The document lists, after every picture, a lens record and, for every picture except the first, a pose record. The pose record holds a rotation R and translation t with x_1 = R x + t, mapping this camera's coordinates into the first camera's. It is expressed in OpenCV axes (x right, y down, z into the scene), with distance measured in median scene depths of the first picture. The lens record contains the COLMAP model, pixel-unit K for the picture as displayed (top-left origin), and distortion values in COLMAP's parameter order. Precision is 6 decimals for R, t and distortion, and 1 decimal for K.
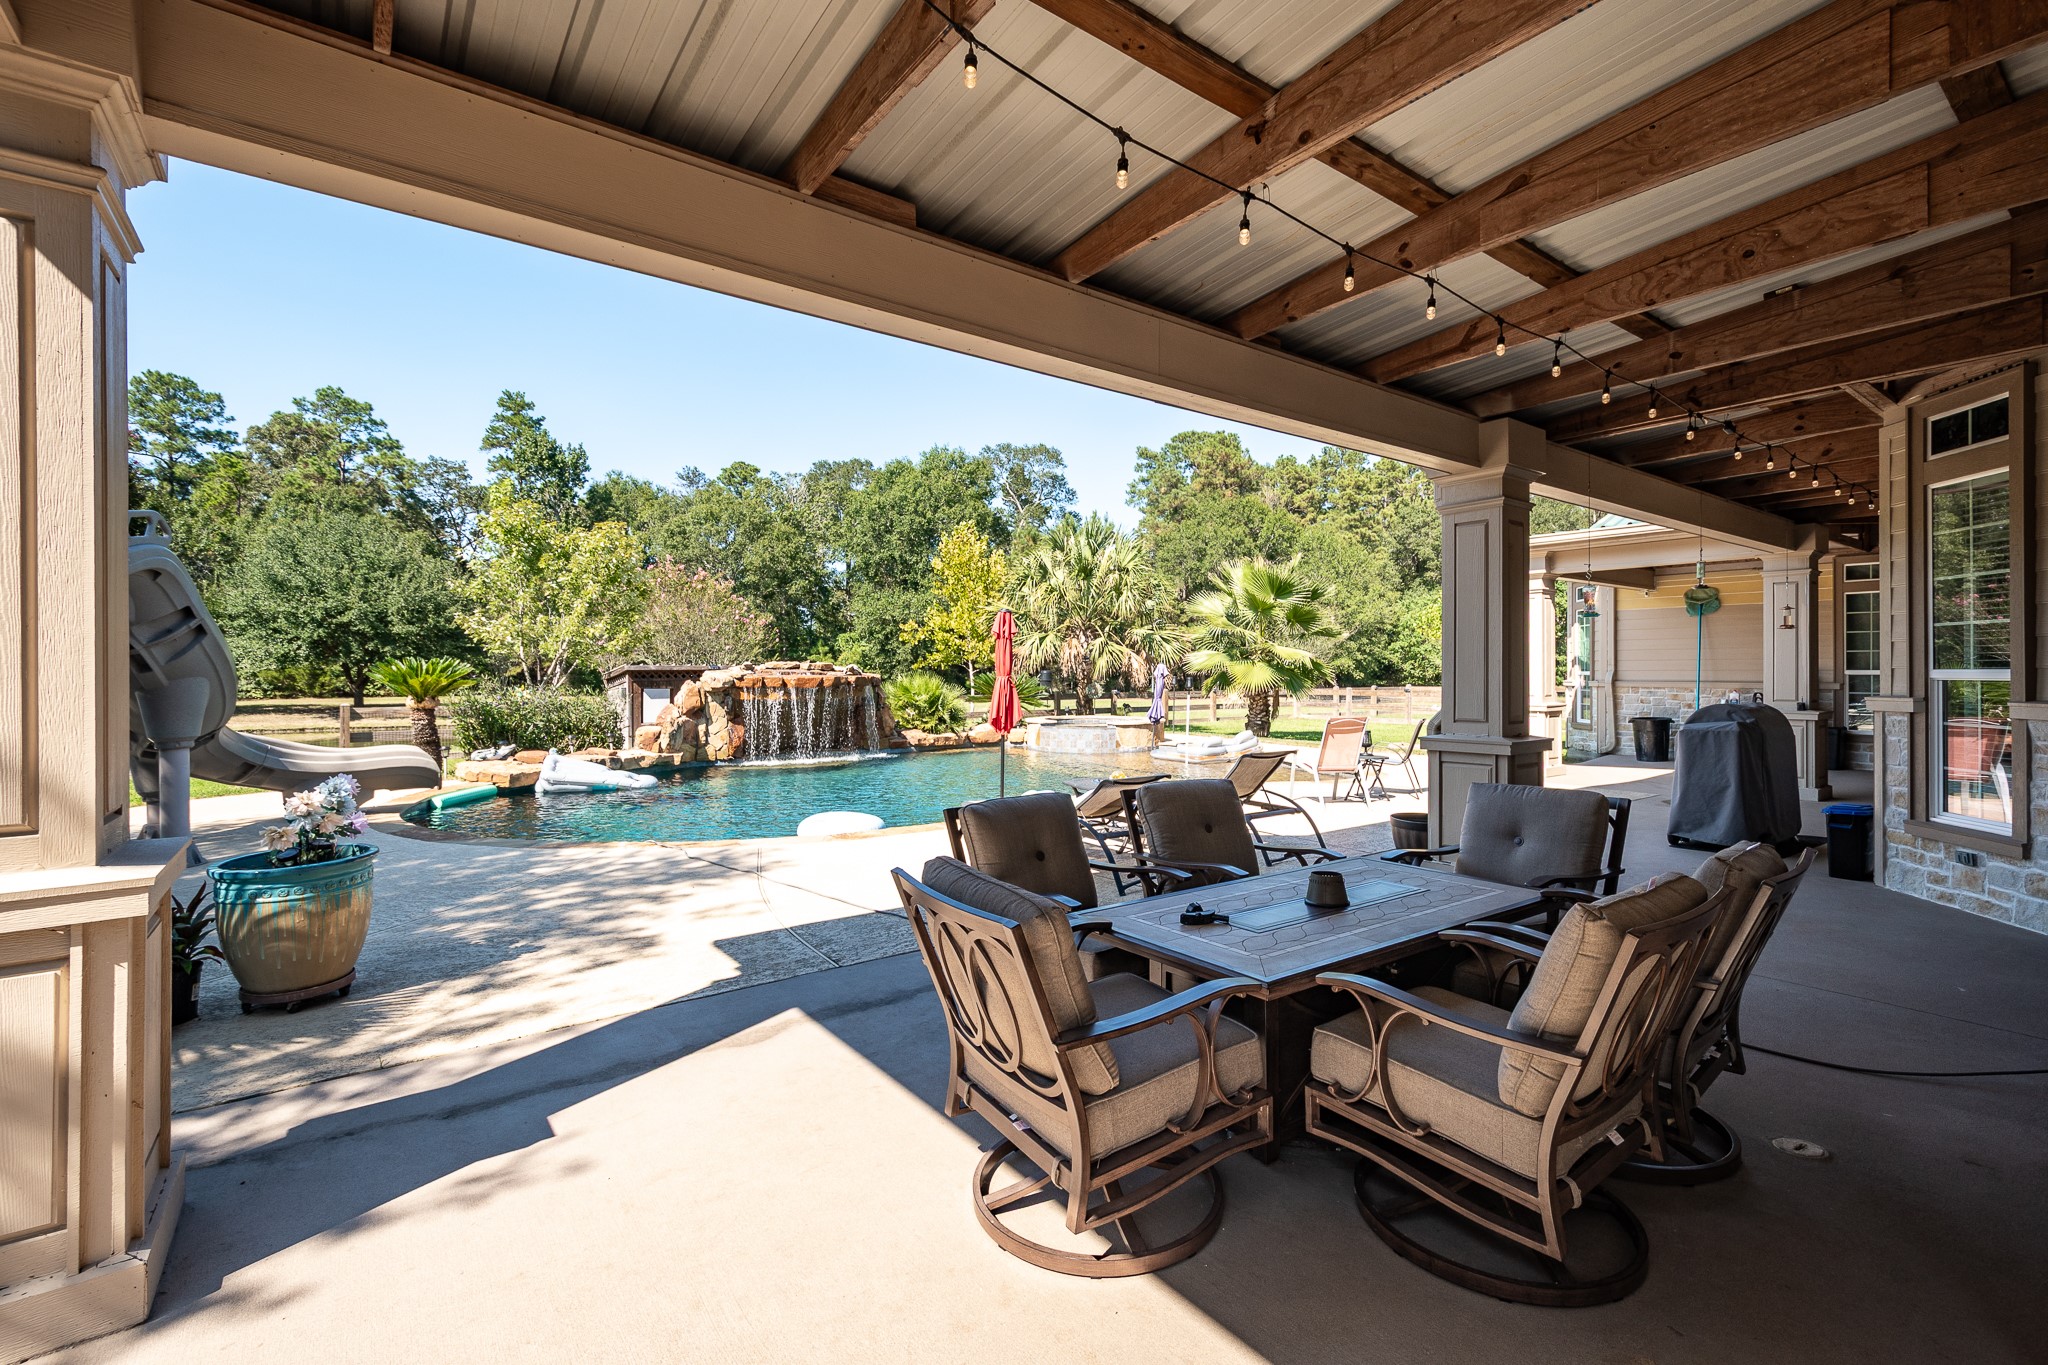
lens RADIAL K [[910.6, 0, 1022.4], [0, 910.6, 670.5], [0, 0, 1]] dist [0.005656, 0.000081]
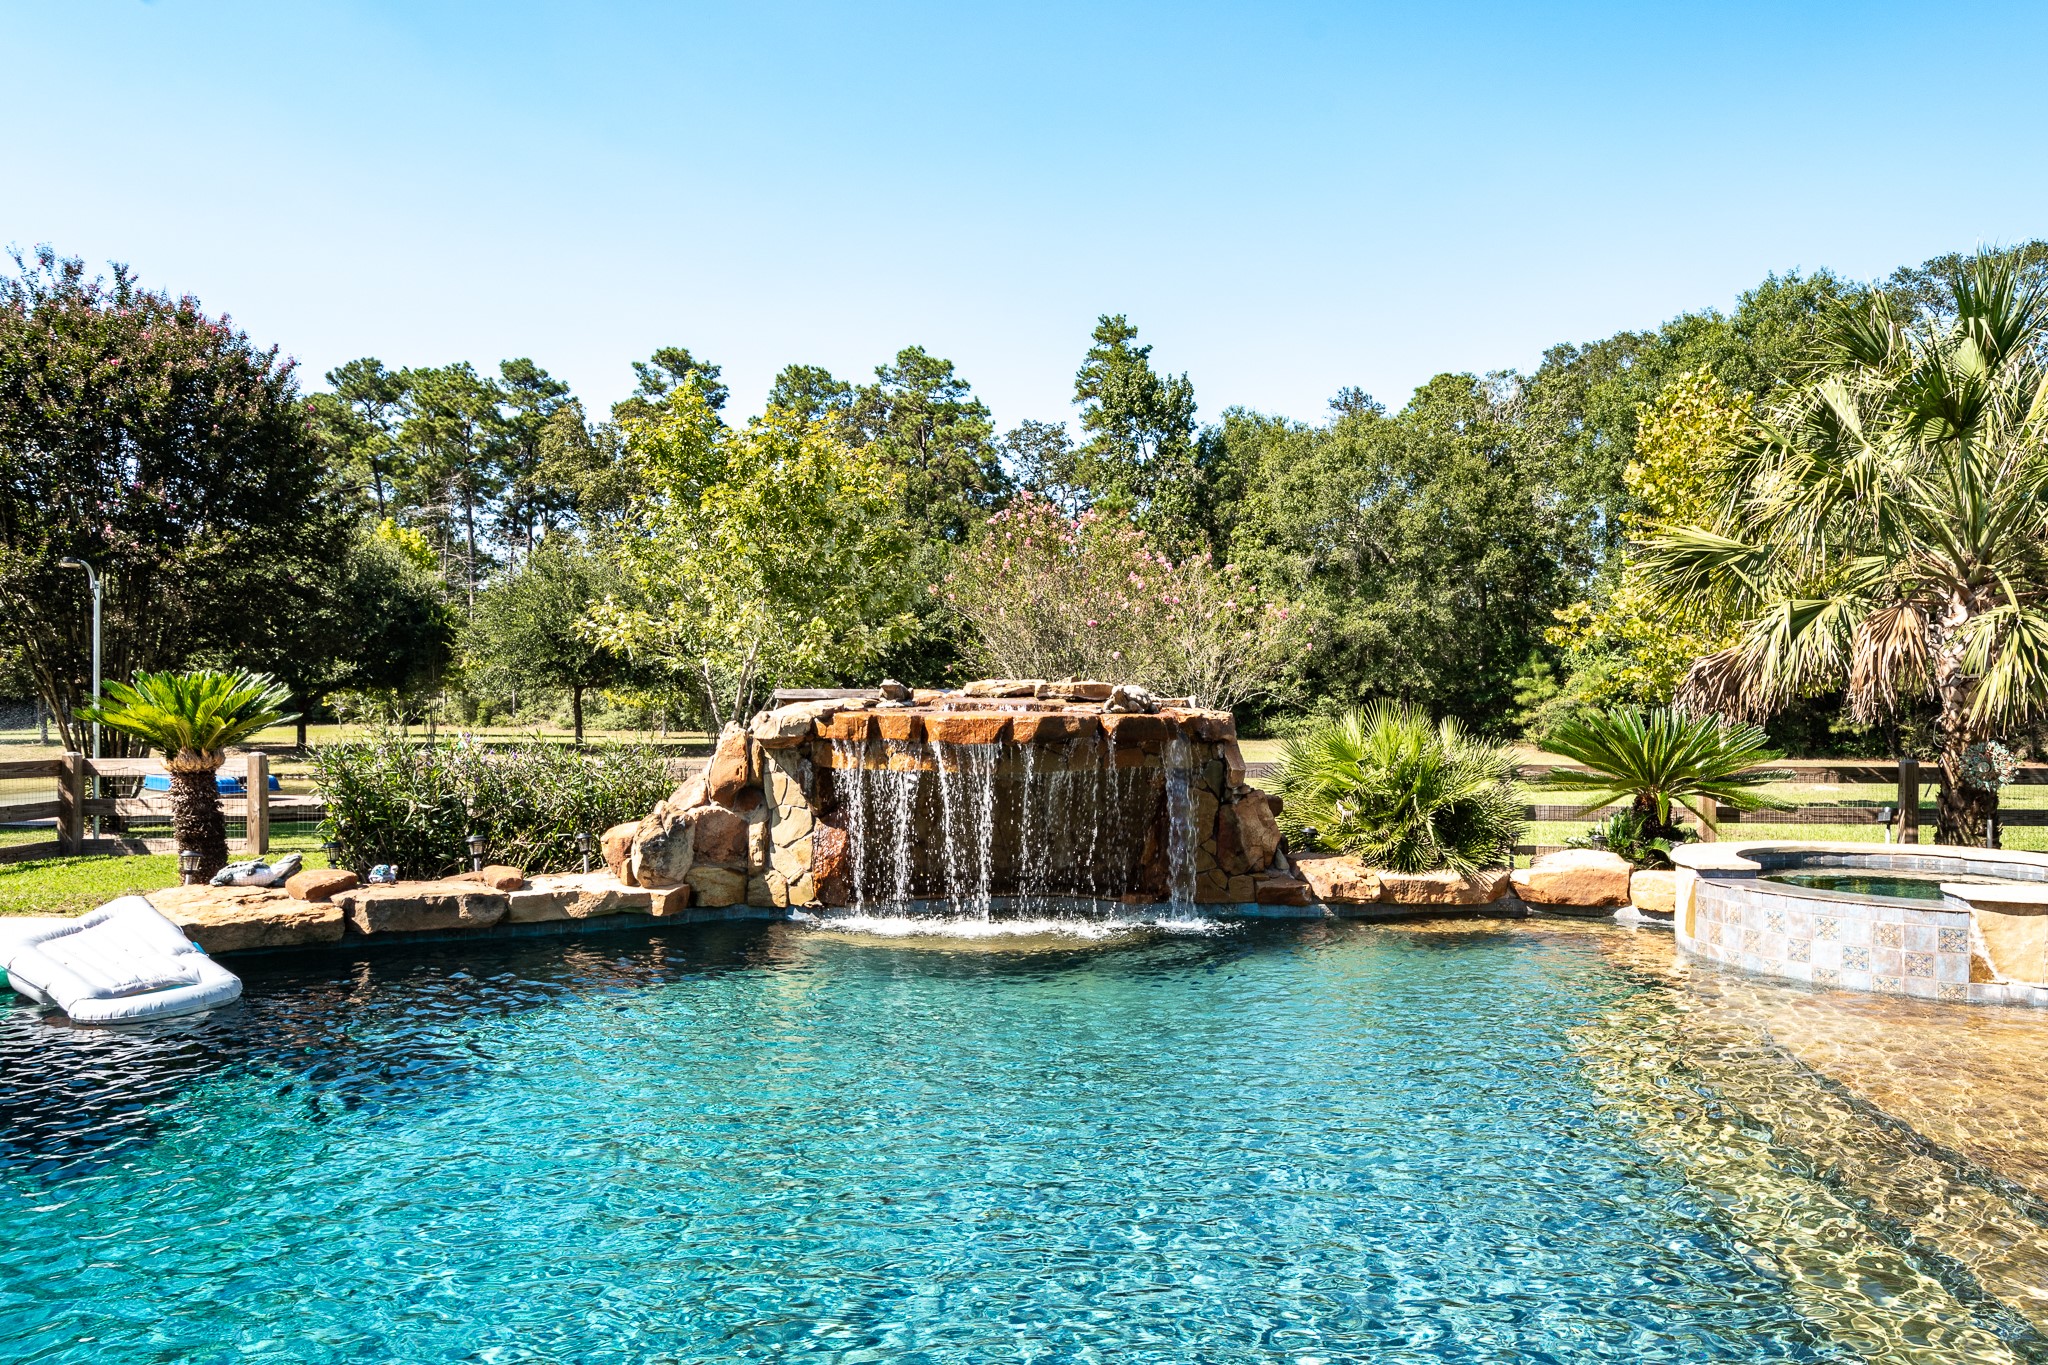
lens RADIAL K [[1342.8, 0, 1025.6], [0, 1342.8, 686.6], [0, 0, 1]] dist [0.007334, -0.005537]
pose [[0.795994, -0.003153, -0.605297, 0.034657], [-0.005569, 0.999906, -0.012532, 0.000480], [0.605279, 0.013347, 0.795901, 0.141765]]
